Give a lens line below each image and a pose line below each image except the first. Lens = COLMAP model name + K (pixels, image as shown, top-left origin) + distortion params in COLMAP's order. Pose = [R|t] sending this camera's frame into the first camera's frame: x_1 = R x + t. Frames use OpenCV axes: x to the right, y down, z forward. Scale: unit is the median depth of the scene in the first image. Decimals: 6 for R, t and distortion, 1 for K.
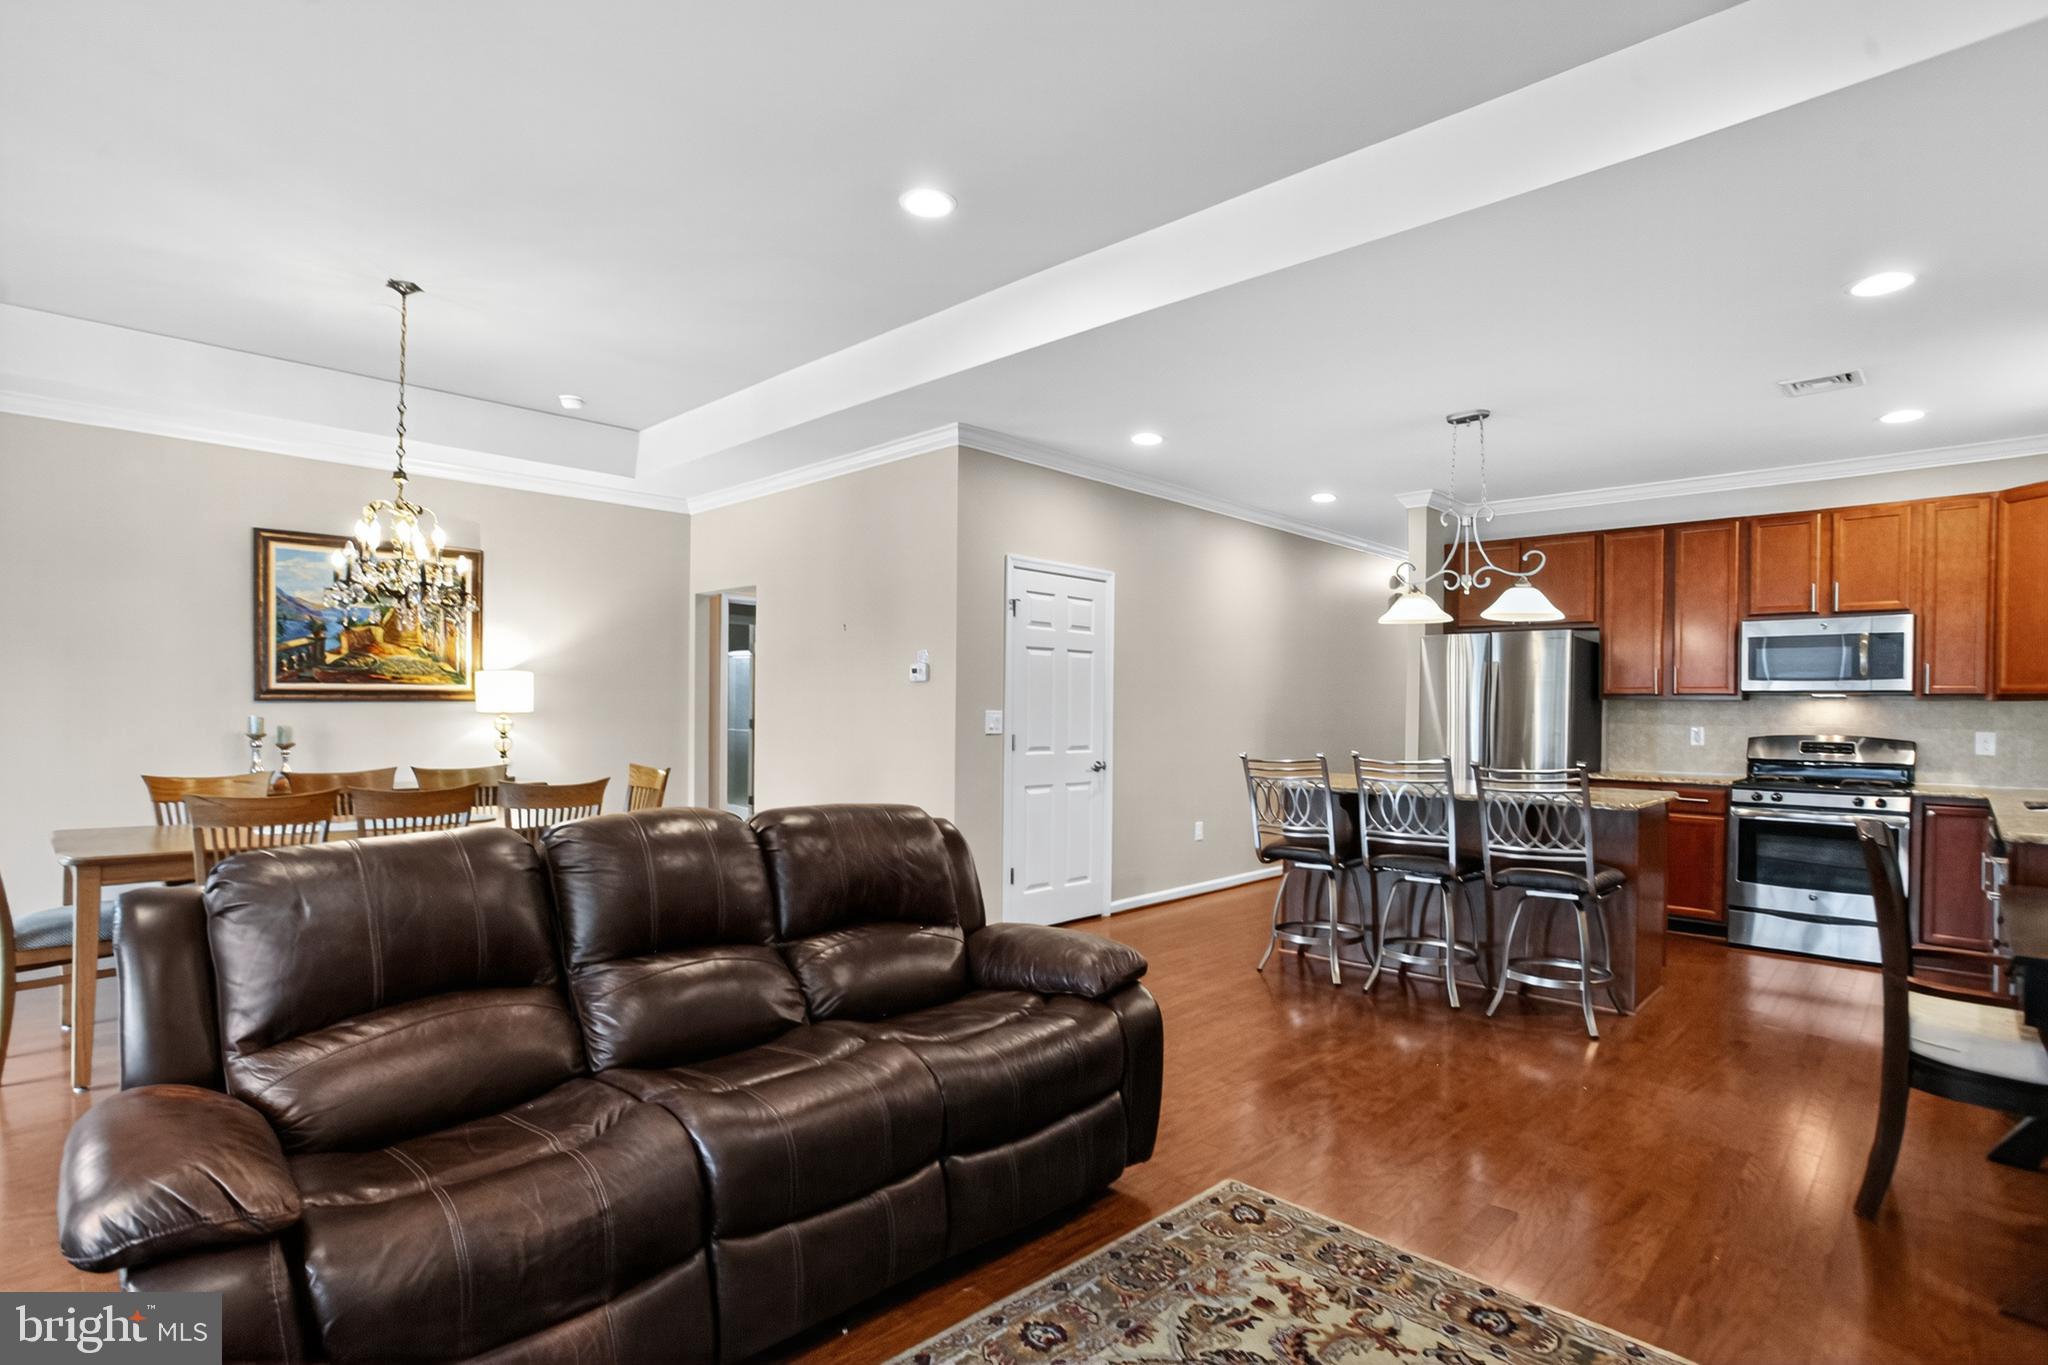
lens RADIAL K [[1005.2, 0, 1013.5], [0, 1005.2, 713.7], [0, 0, 1]] dist [-0.064497, 0.030498]
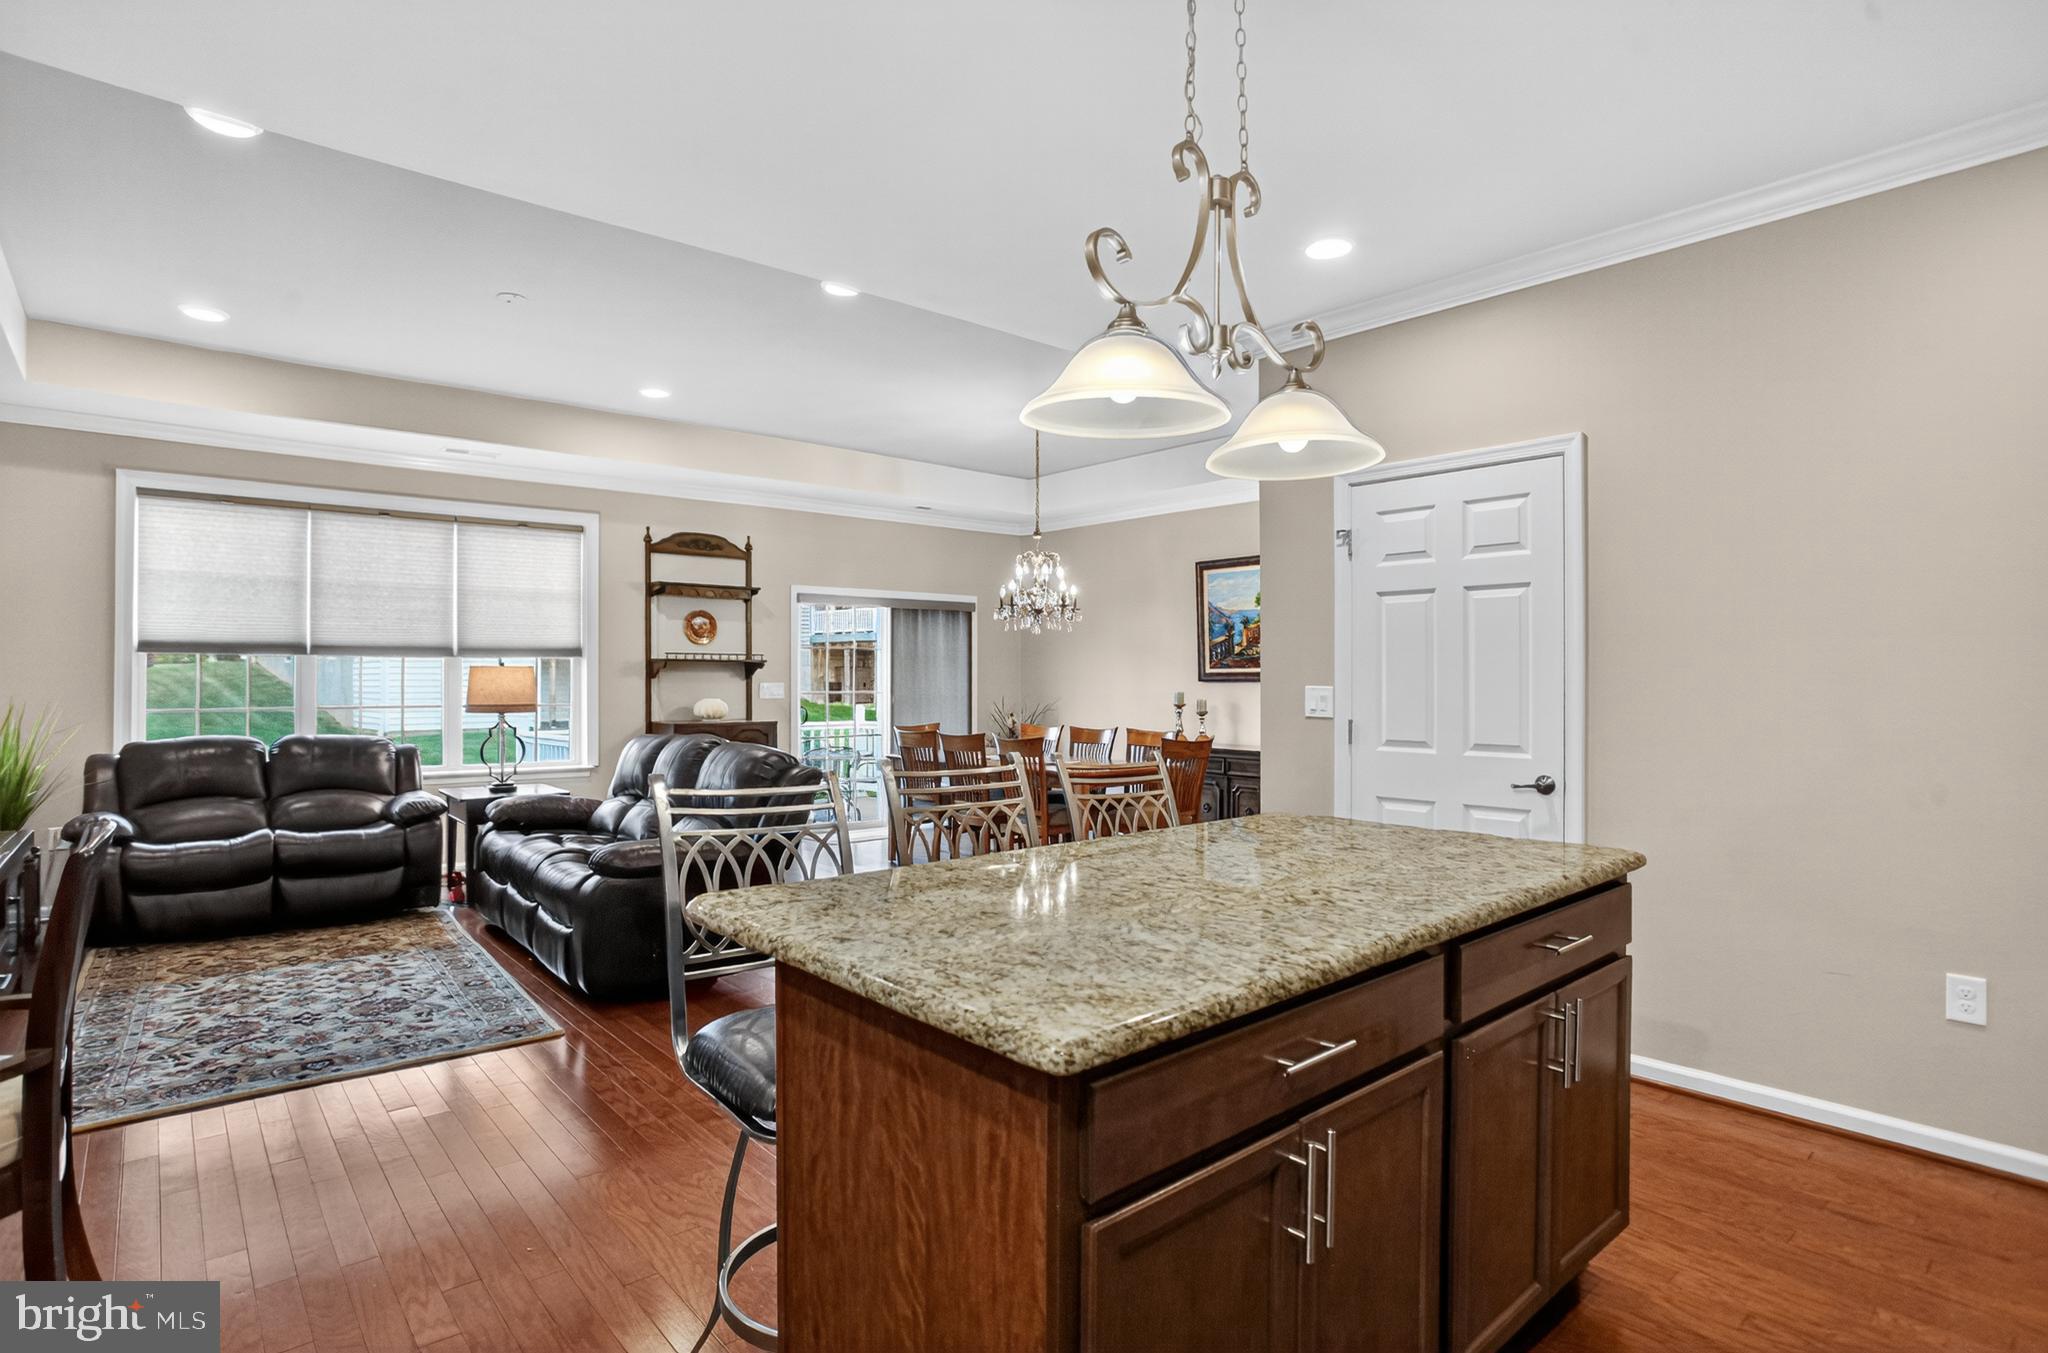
lens RADIAL K [[1043.0, 0, 1024.0], [0, 1043.0, 676.5], [0, 0, 1]] dist [-0.078367, 0.038254]
pose [[-0.082159, -0.012606, -0.996539, 0.765222], [-0.008004, 0.999896, -0.011988, -0.000345], [0.996587, 0.006991, -0.082252, 0.854502]]
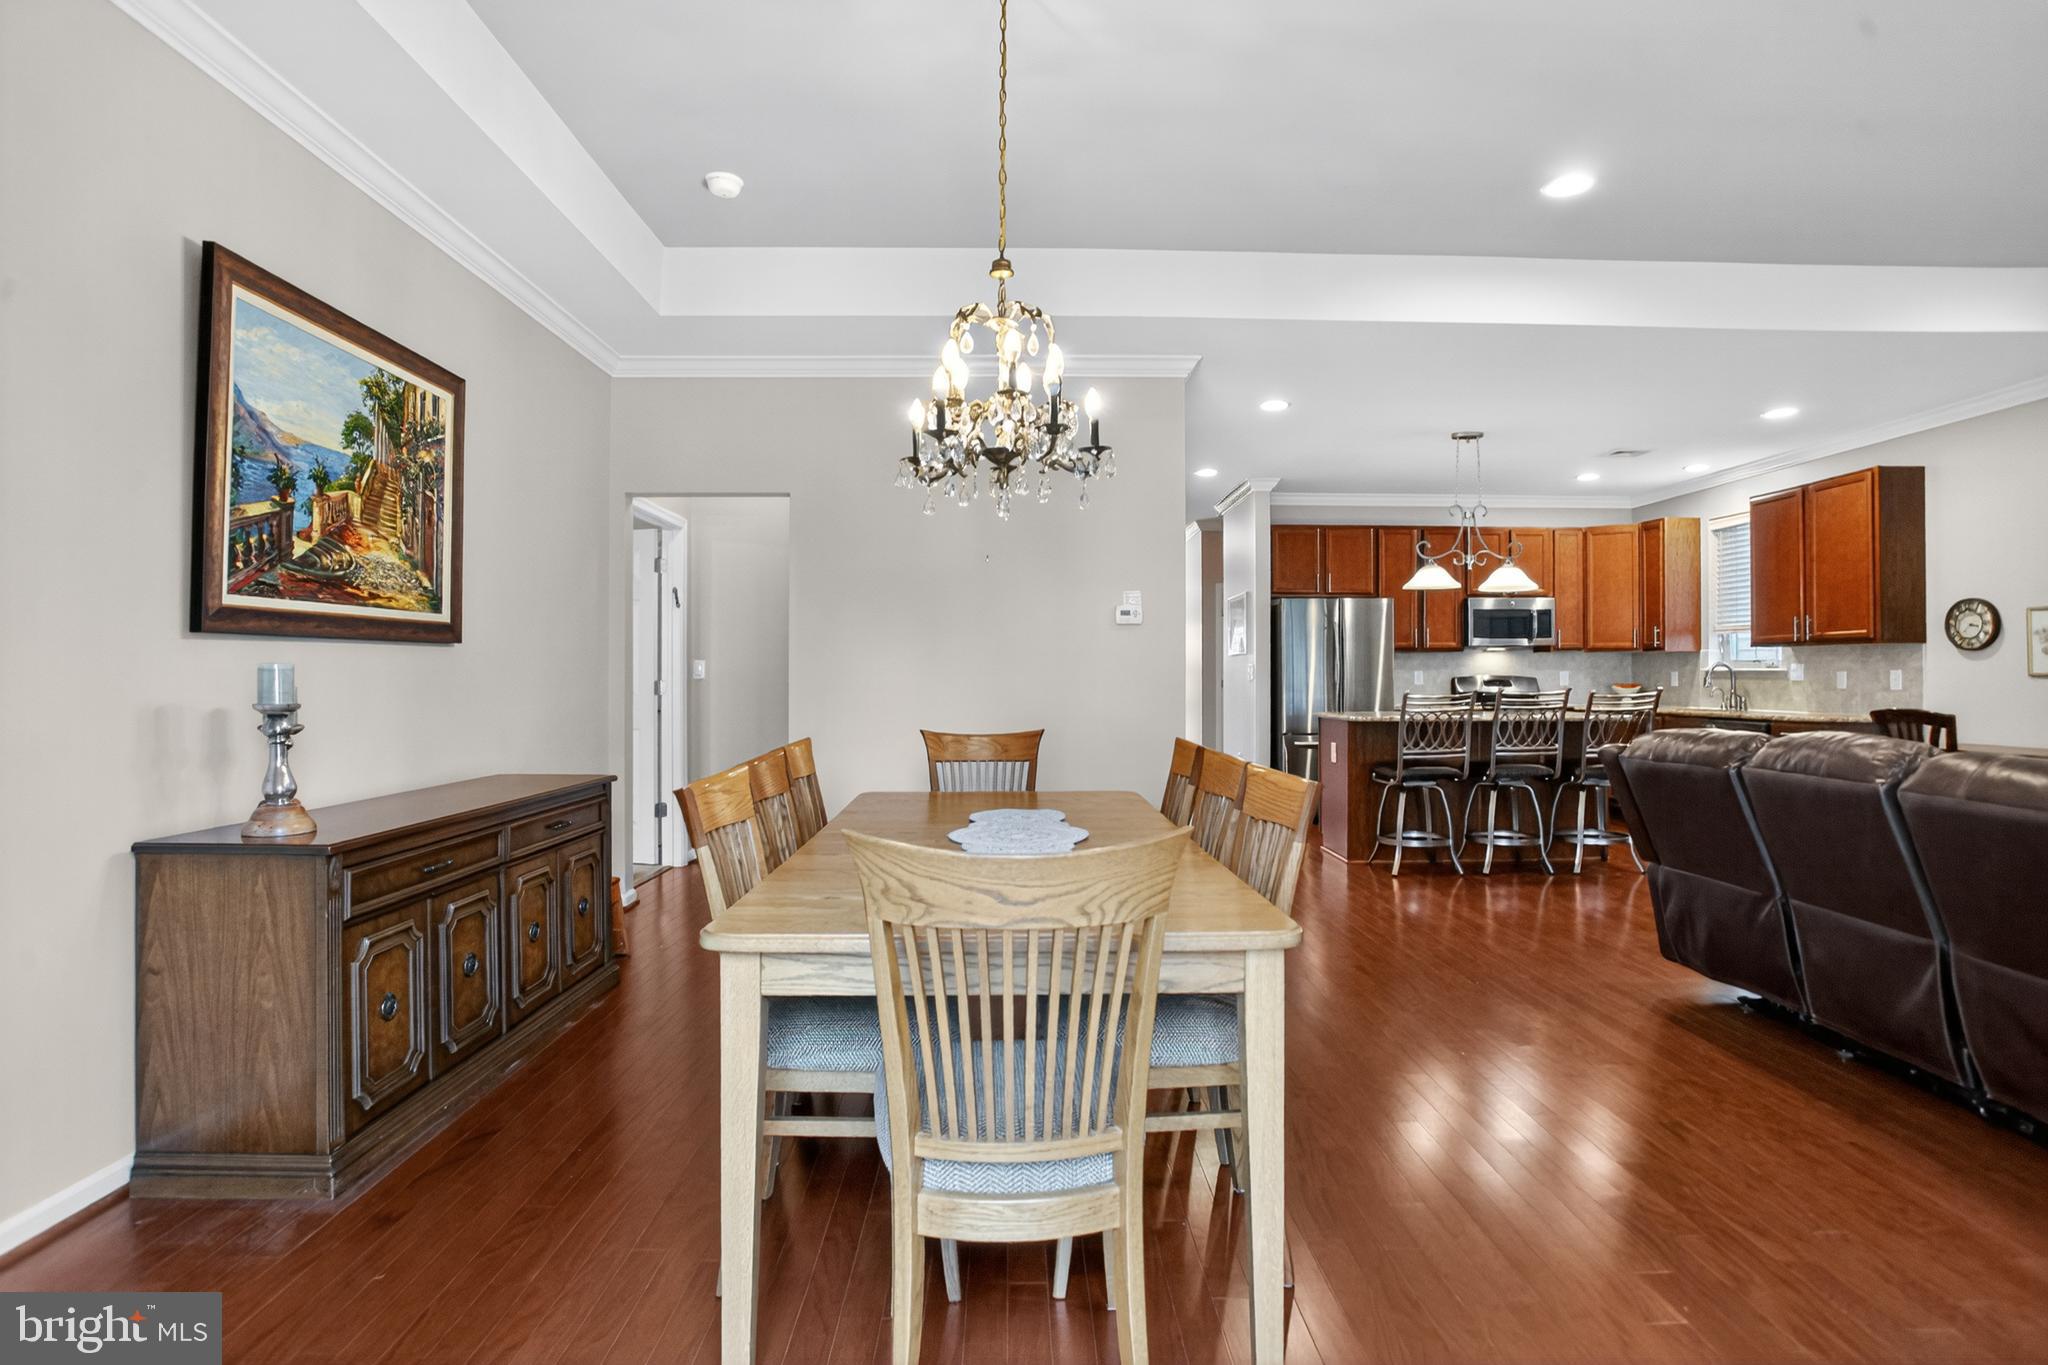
lens RADIAL K [[1009.5, 0, 1018.5], [0, 1009.5, 669.4], [0, 0, 1]] dist [-0.071120, 0.029530]
pose [[0.712968, -0.006428, 0.701167, -0.807574], [0.011521, 0.999930, -0.002548, 0.008478], [-0.701102, 0.009895, 0.712993, 0.424518]]
